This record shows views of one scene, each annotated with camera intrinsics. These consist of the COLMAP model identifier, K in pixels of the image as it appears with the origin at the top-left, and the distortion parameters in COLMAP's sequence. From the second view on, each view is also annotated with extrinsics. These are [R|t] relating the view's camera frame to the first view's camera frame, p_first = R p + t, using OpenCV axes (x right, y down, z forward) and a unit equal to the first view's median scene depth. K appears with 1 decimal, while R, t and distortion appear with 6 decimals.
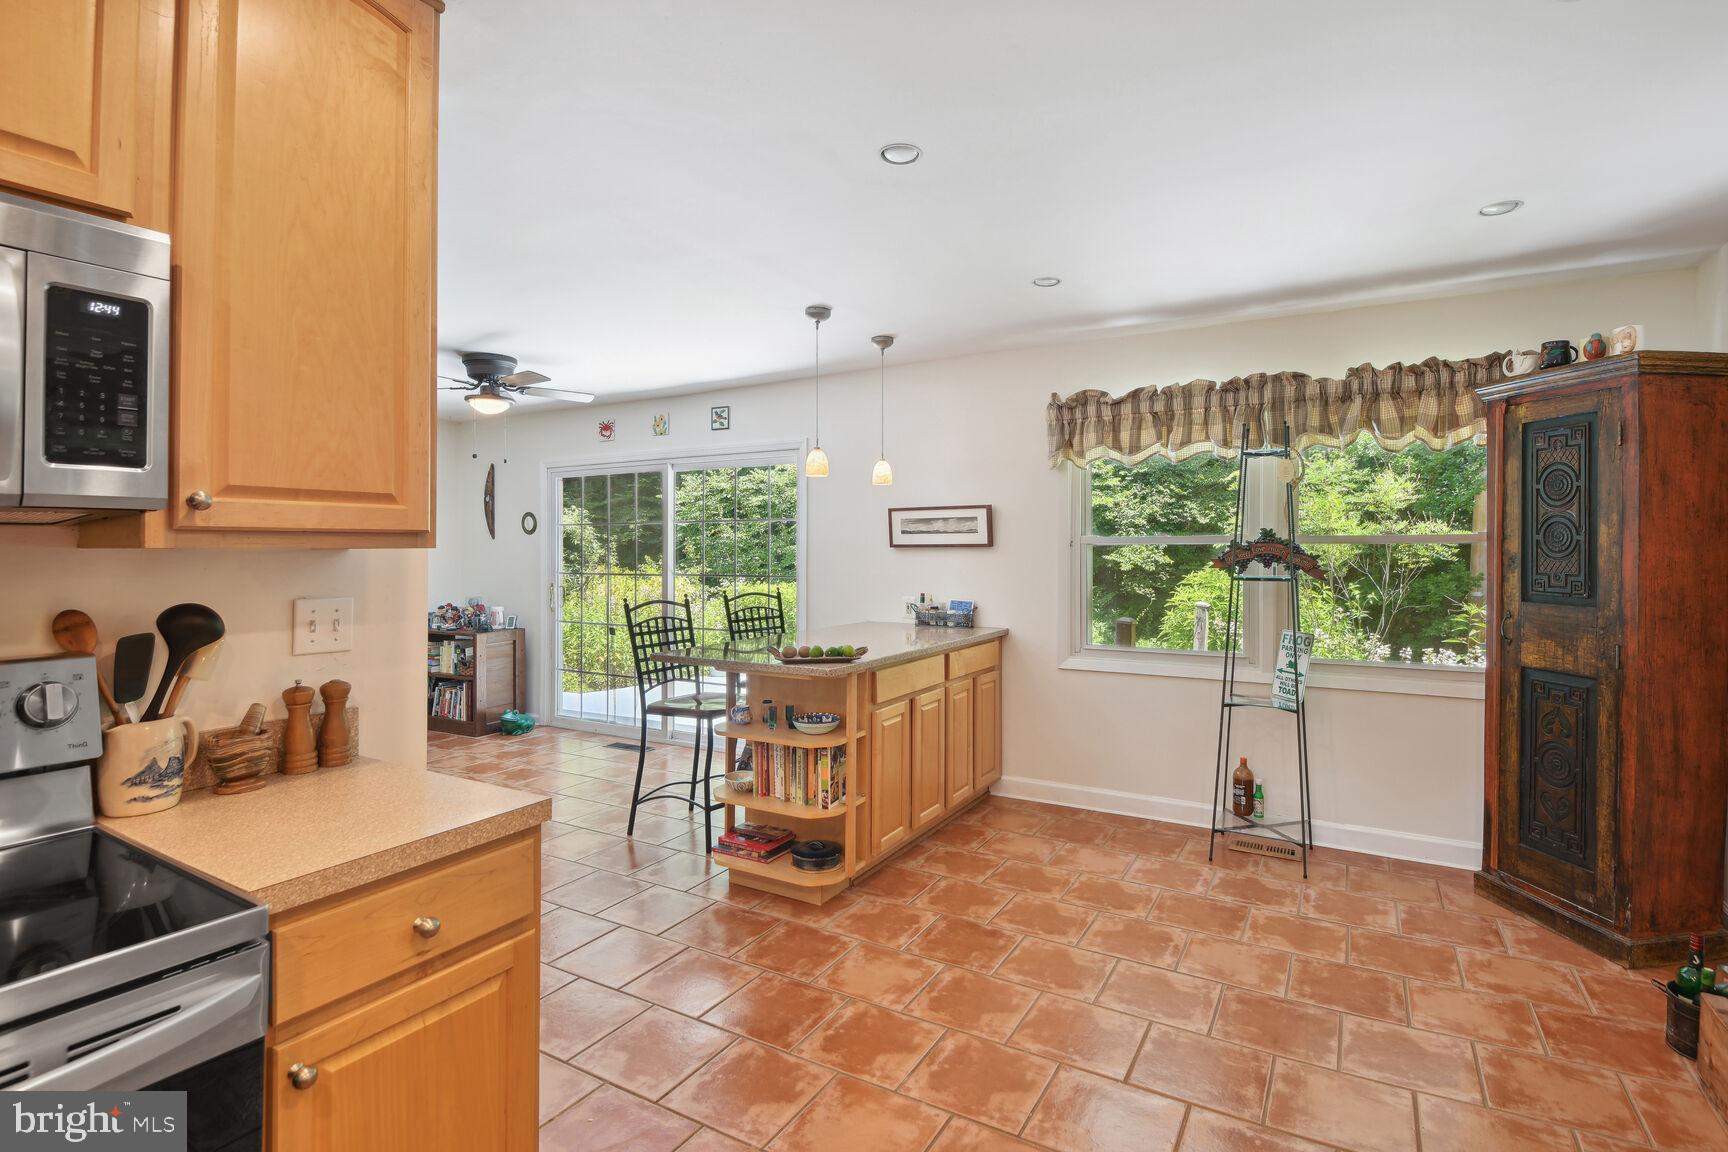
lens RADIAL K [[813.8, 0, 877.5], [0, 813.8, 575.1], [0, 0, 1]] dist [0.019316, -0.002563]
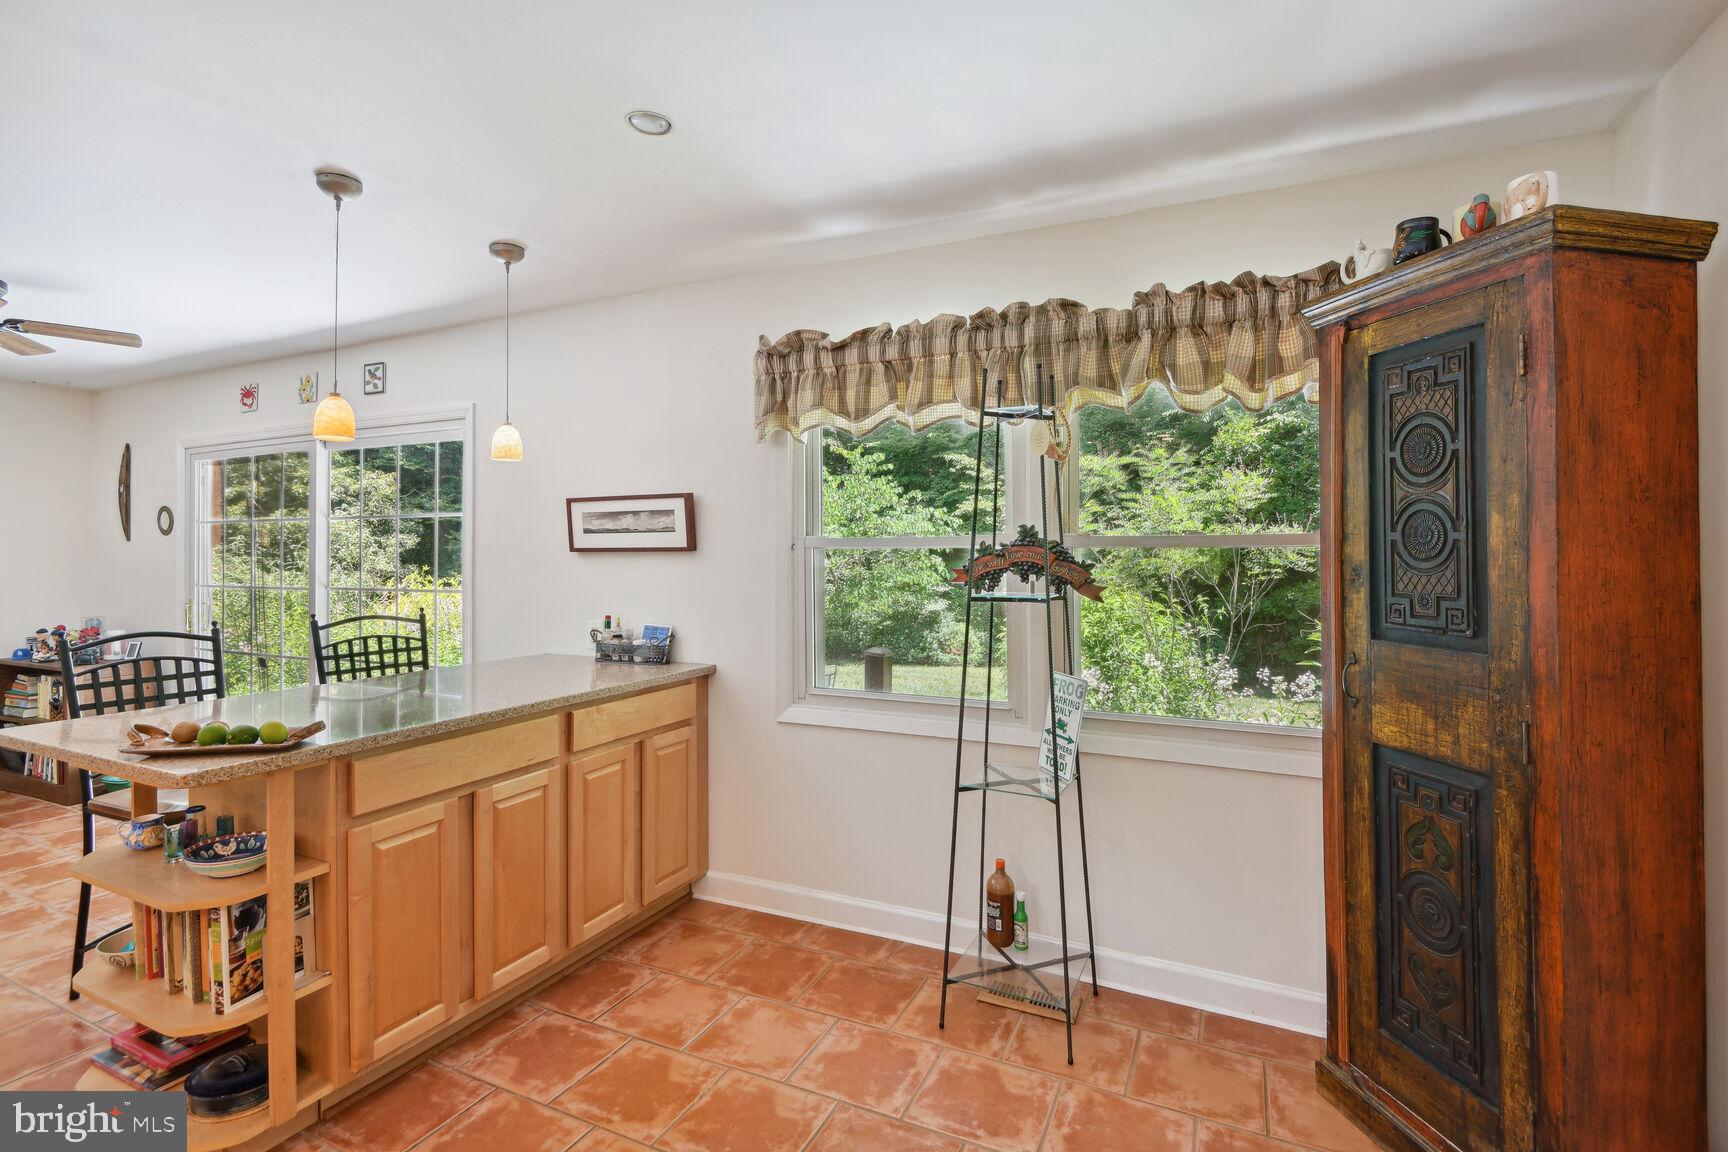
lens RADIAL K [[813.8, 0, 851.0], [0, 813.8, 561.3], [0, 0, 1]] dist [0.019316, -0.002563]
pose [[0.996648, 0.001392, 0.081802, 0.276266], [0.000651, 0.999689, -0.024943, -0.009723], [-0.081812, 0.024913, 0.996336, 0.335922]]
